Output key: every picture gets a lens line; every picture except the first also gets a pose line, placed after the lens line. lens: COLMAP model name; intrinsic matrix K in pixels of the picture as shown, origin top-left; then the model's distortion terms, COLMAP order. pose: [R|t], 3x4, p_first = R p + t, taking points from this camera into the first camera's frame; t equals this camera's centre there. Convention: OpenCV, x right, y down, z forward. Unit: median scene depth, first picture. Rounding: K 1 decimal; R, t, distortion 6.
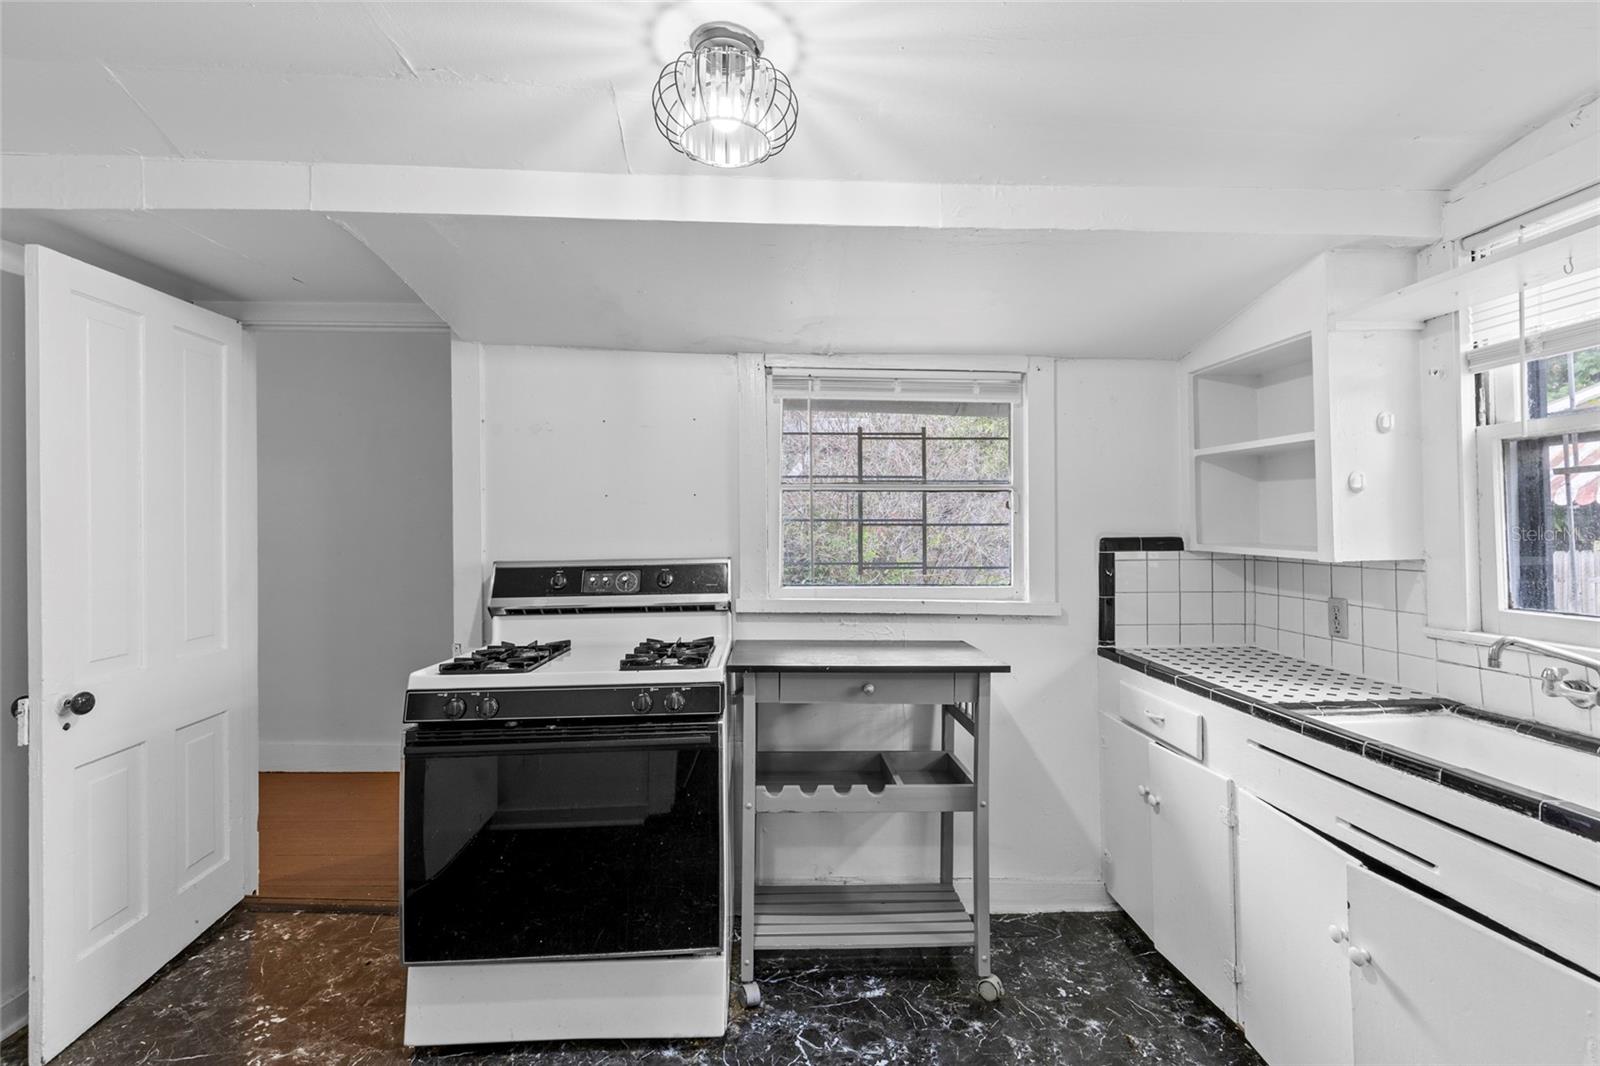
lens RADIAL K [[726.9, 0, 796.6], [0, 726.9, 527.8], [0, 0, 1]] dist [0.000839, 0.000123]
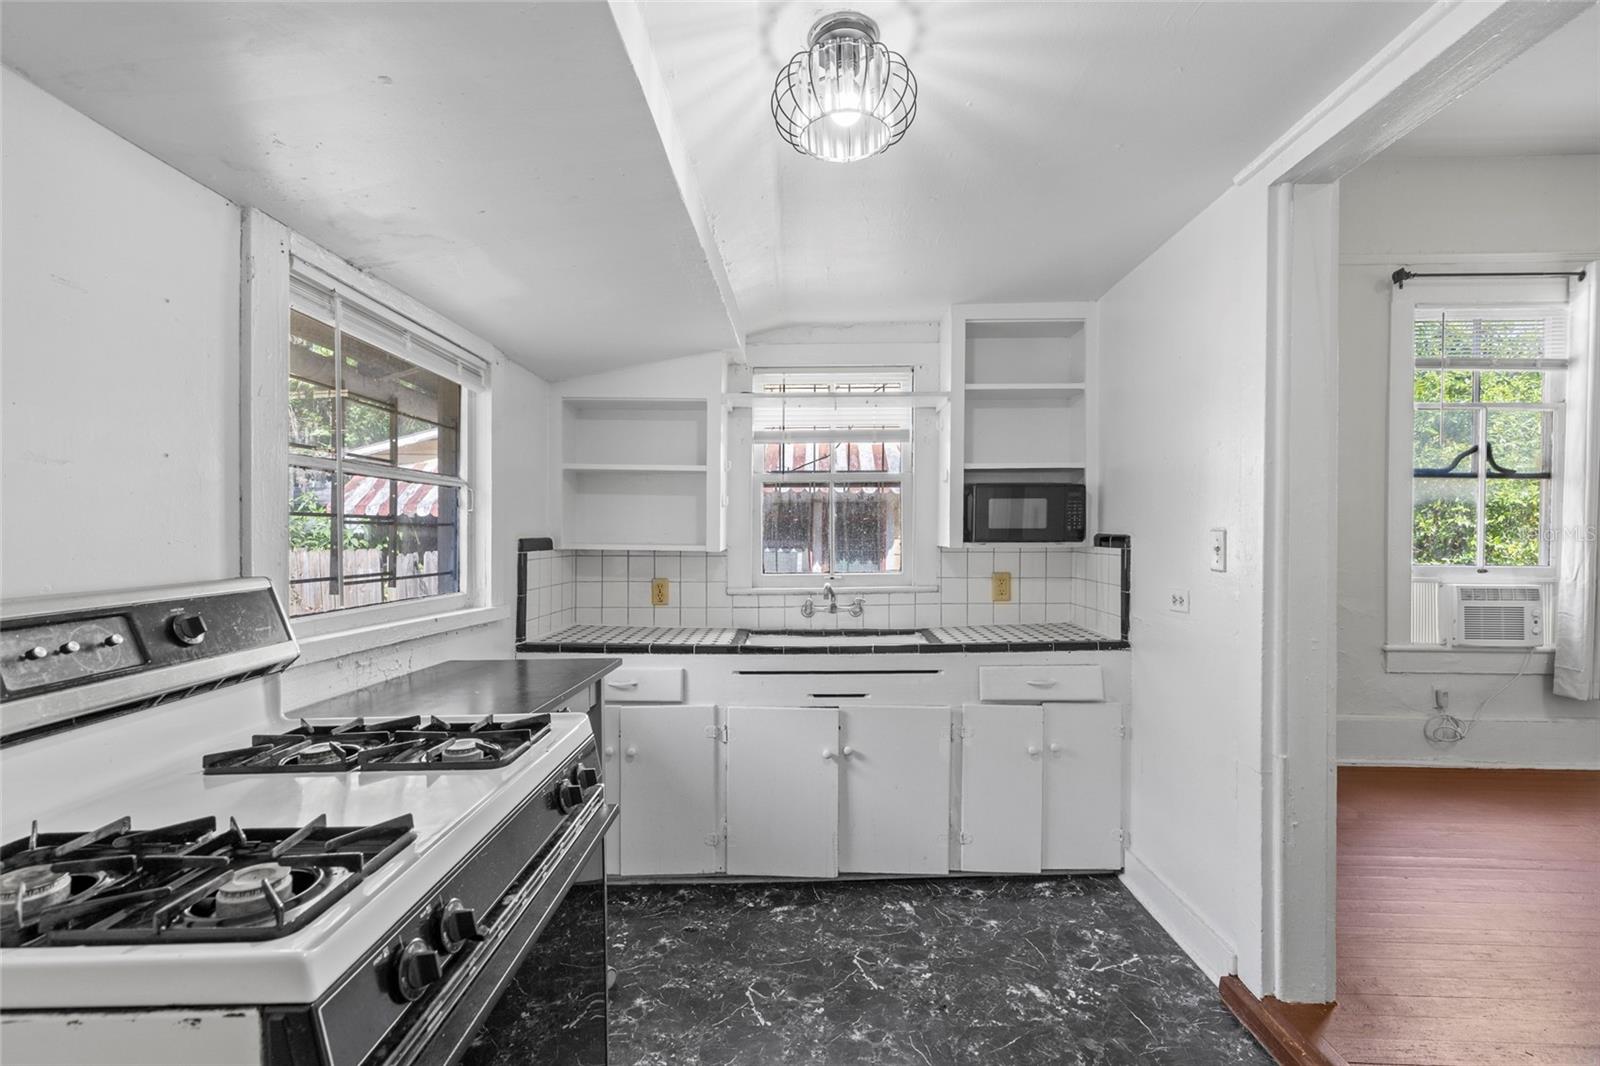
lens RADIAL K [[722.4, 0, 802.6], [0, 722.4, 540.5], [0, 0, 1]] dist [-0.000184, 0.000479]
pose [[0.066238, -0.008849, 0.997765, -0.695588], [-0.000619, 0.999960, 0.008909, 0.008151], [-0.997804, -0.001208, 0.066230, 0.630479]]
